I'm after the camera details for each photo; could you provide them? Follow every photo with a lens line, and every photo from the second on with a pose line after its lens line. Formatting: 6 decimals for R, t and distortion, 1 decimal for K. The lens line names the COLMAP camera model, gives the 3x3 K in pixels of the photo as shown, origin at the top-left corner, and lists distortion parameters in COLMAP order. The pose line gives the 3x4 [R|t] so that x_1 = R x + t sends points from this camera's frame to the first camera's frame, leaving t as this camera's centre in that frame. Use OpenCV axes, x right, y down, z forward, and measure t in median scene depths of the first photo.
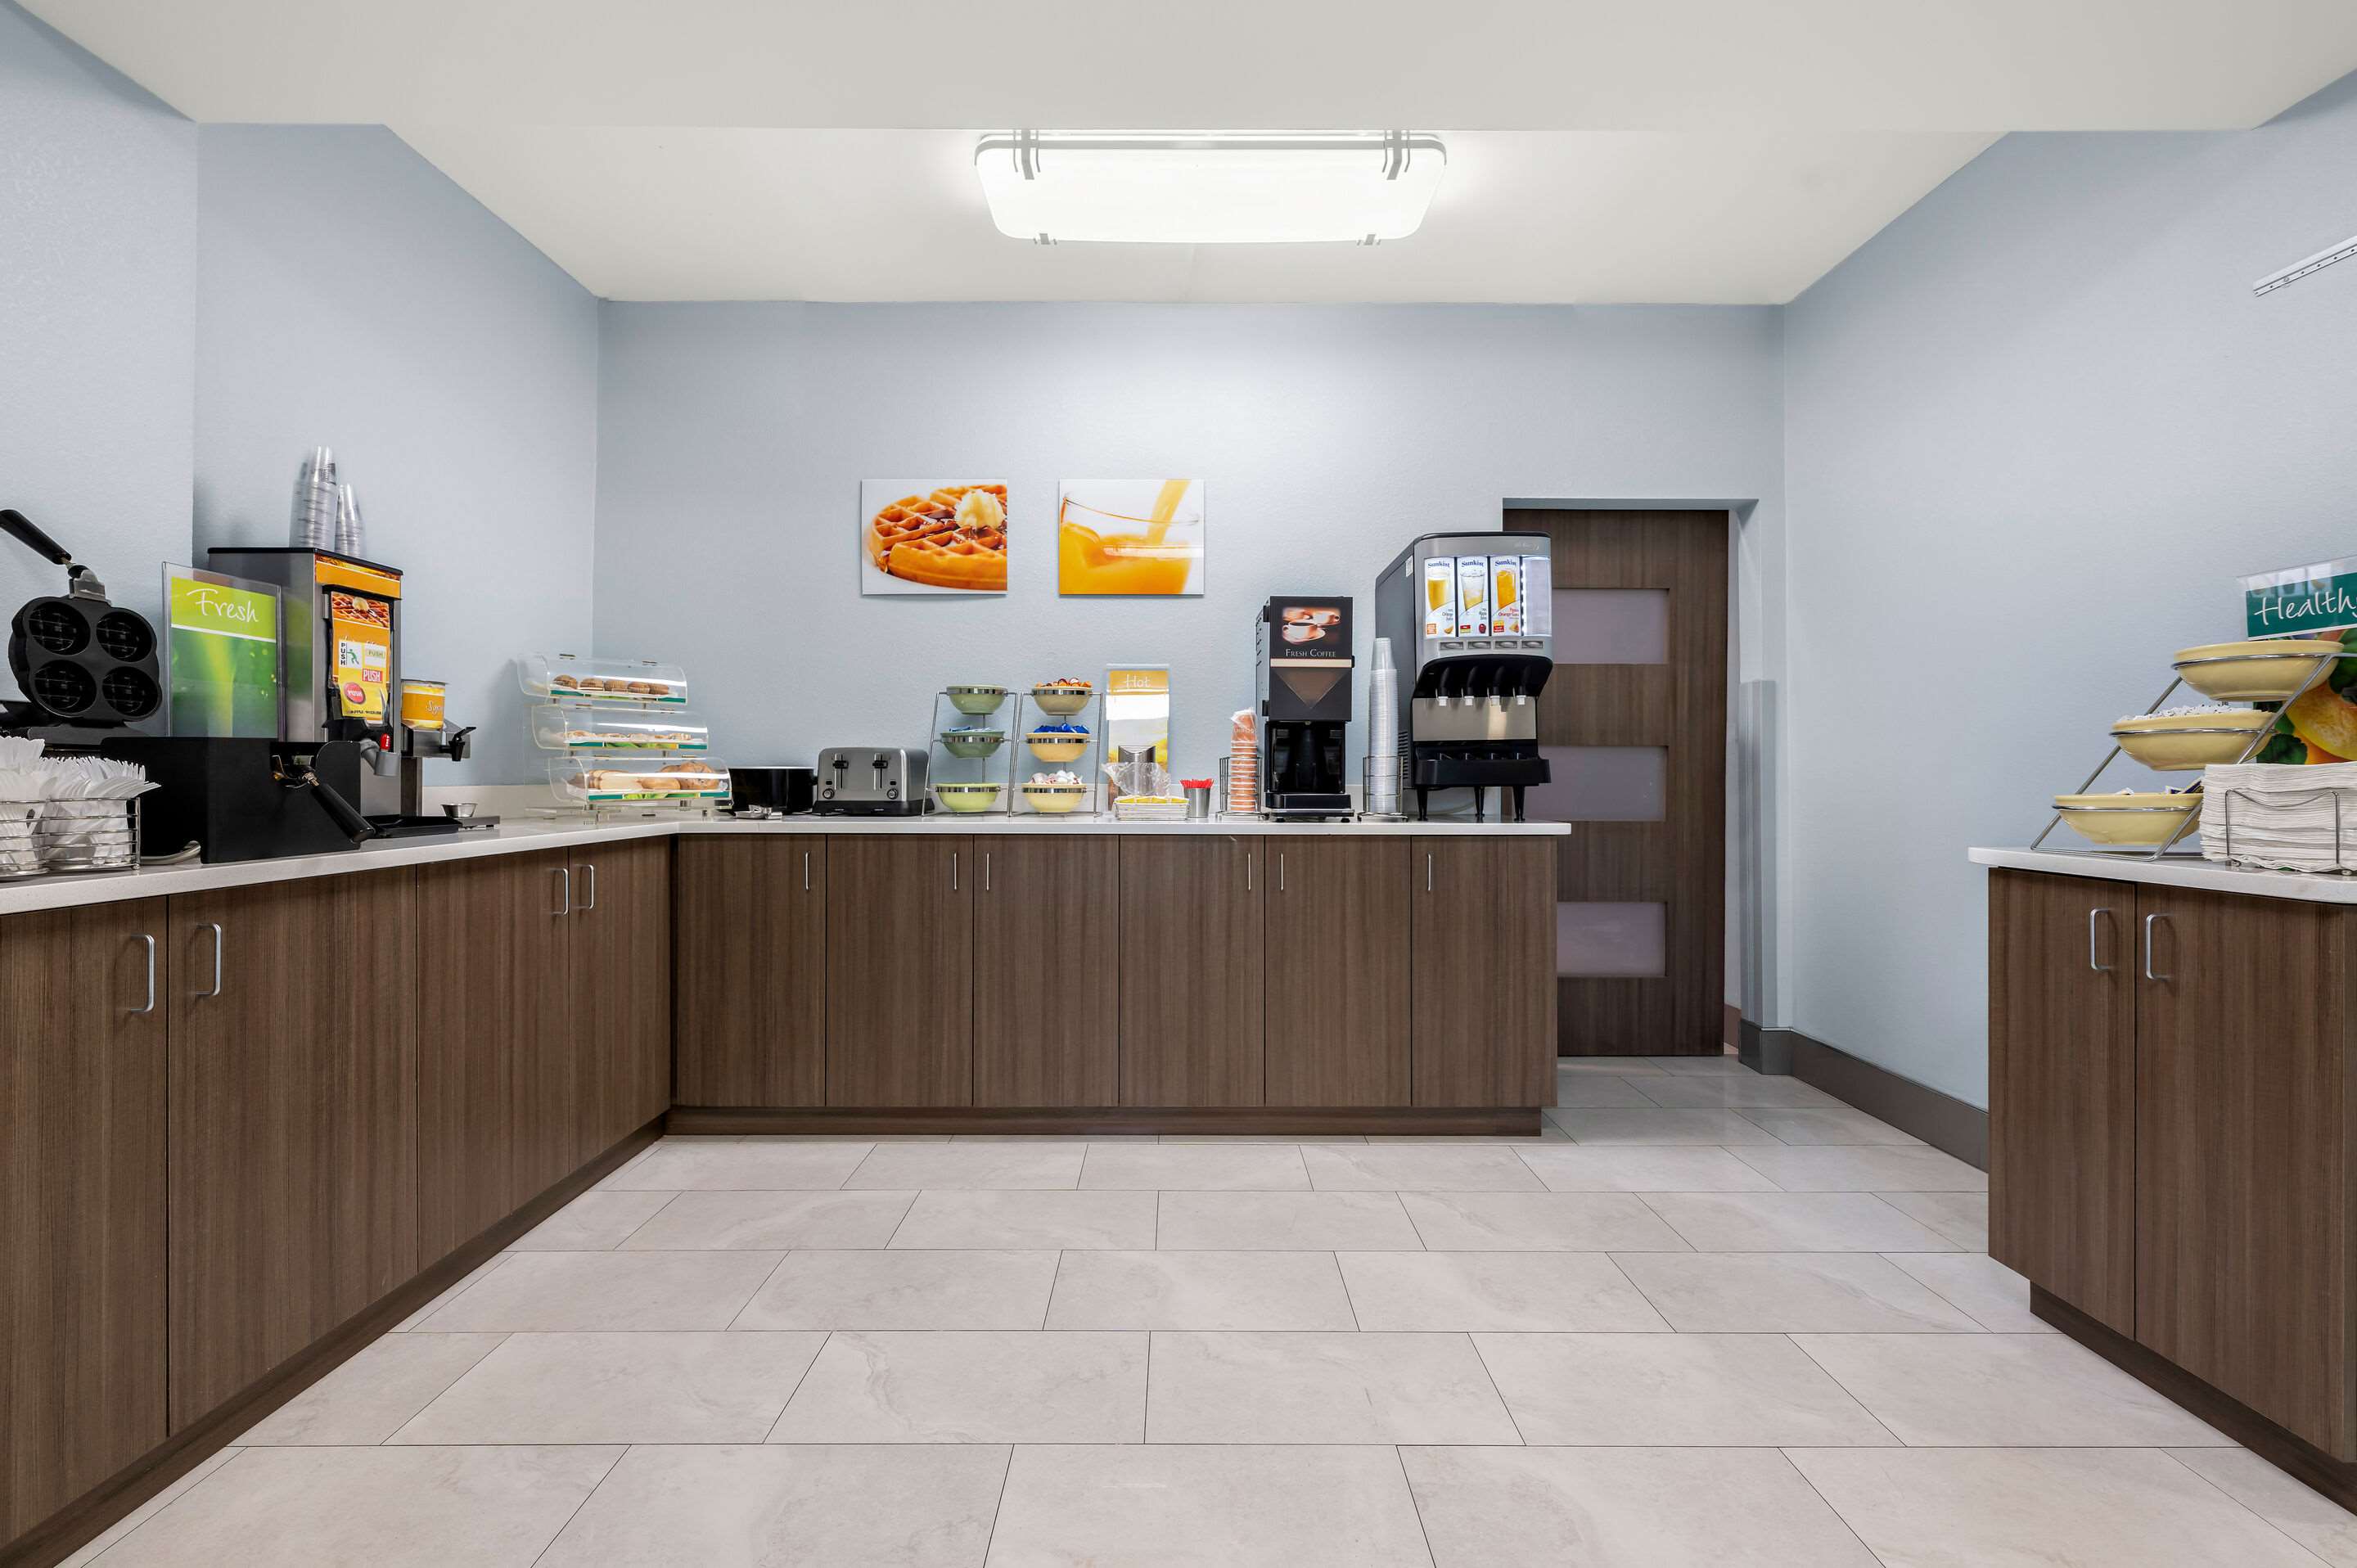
lens RADIAL K [[938.1, 0, 1174.1], [0, 938.1, 773.6], [0, 0, 1]] dist [-0.015825, -0.000048]
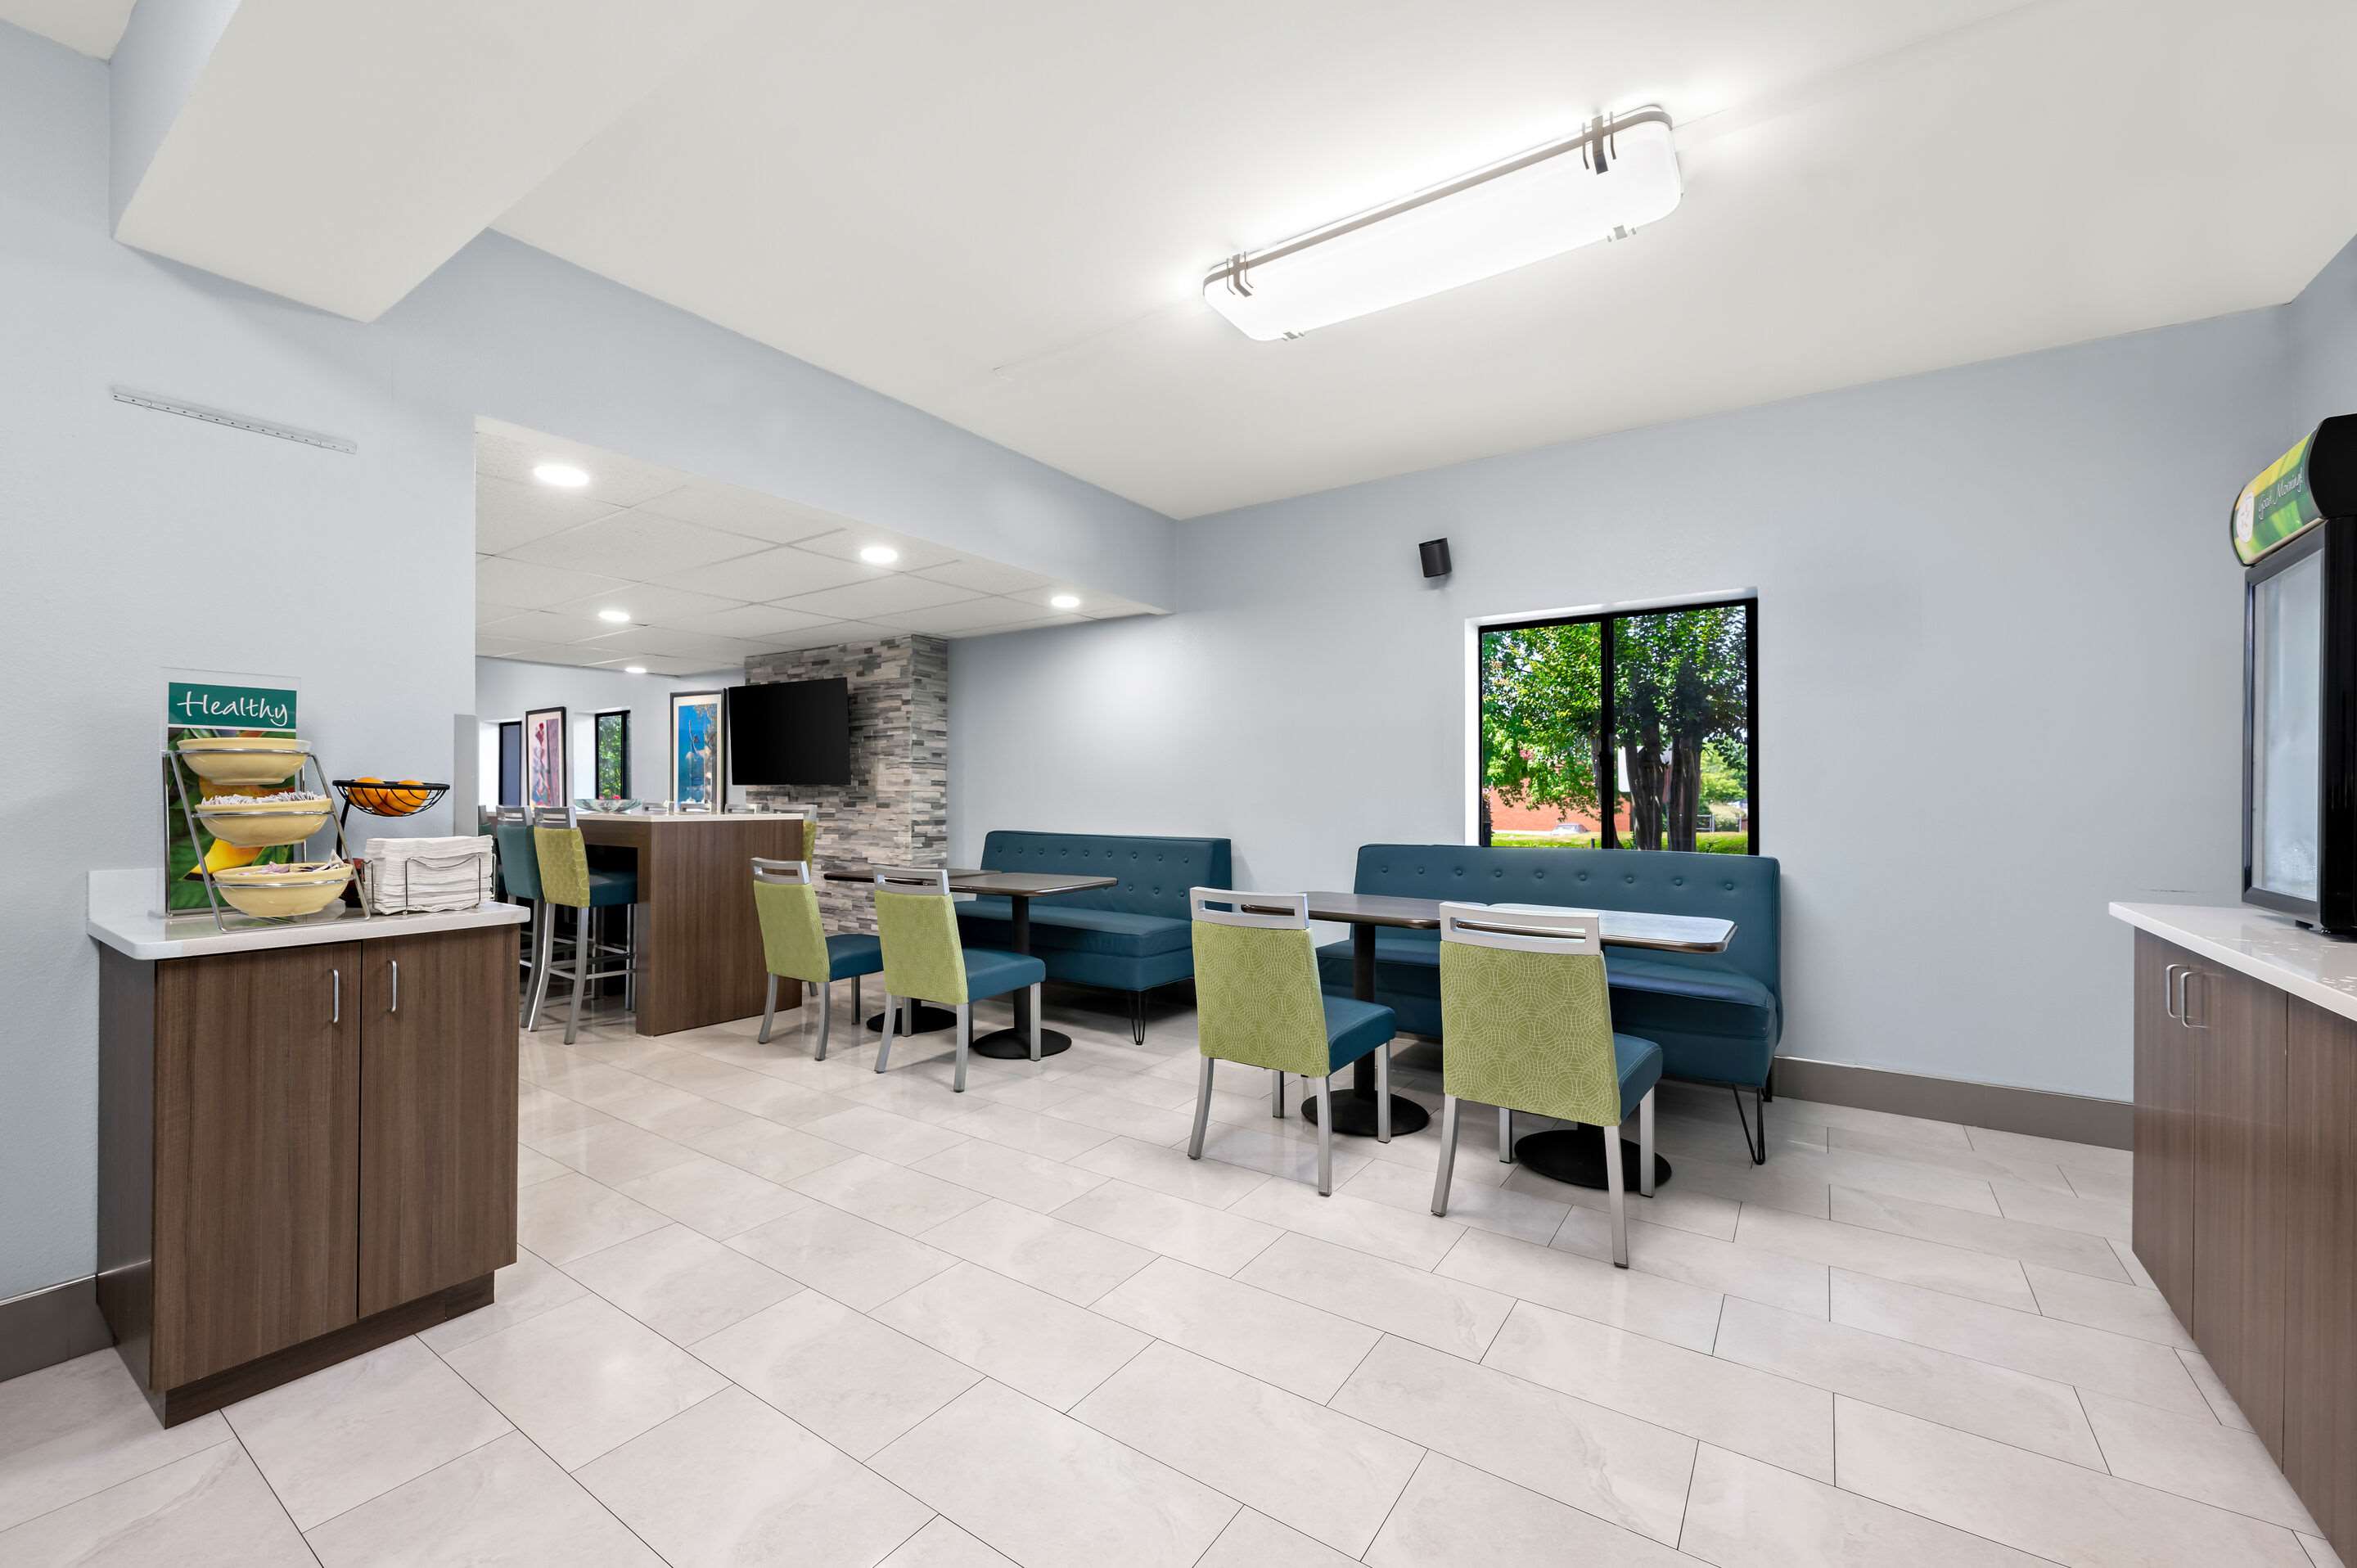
lens RADIAL K [[938.1, 0, 1181.4], [0, 938.1, 779.5], [0, 0, 1]] dist [-0.015825, -0.000048]
pose [[-0.827932, 0.002412, 0.560823, -0.561844], [-0.002840, 0.999960, -0.008494, -0.090799], [-0.560821, -0.008626, -0.827892, 1.483290]]
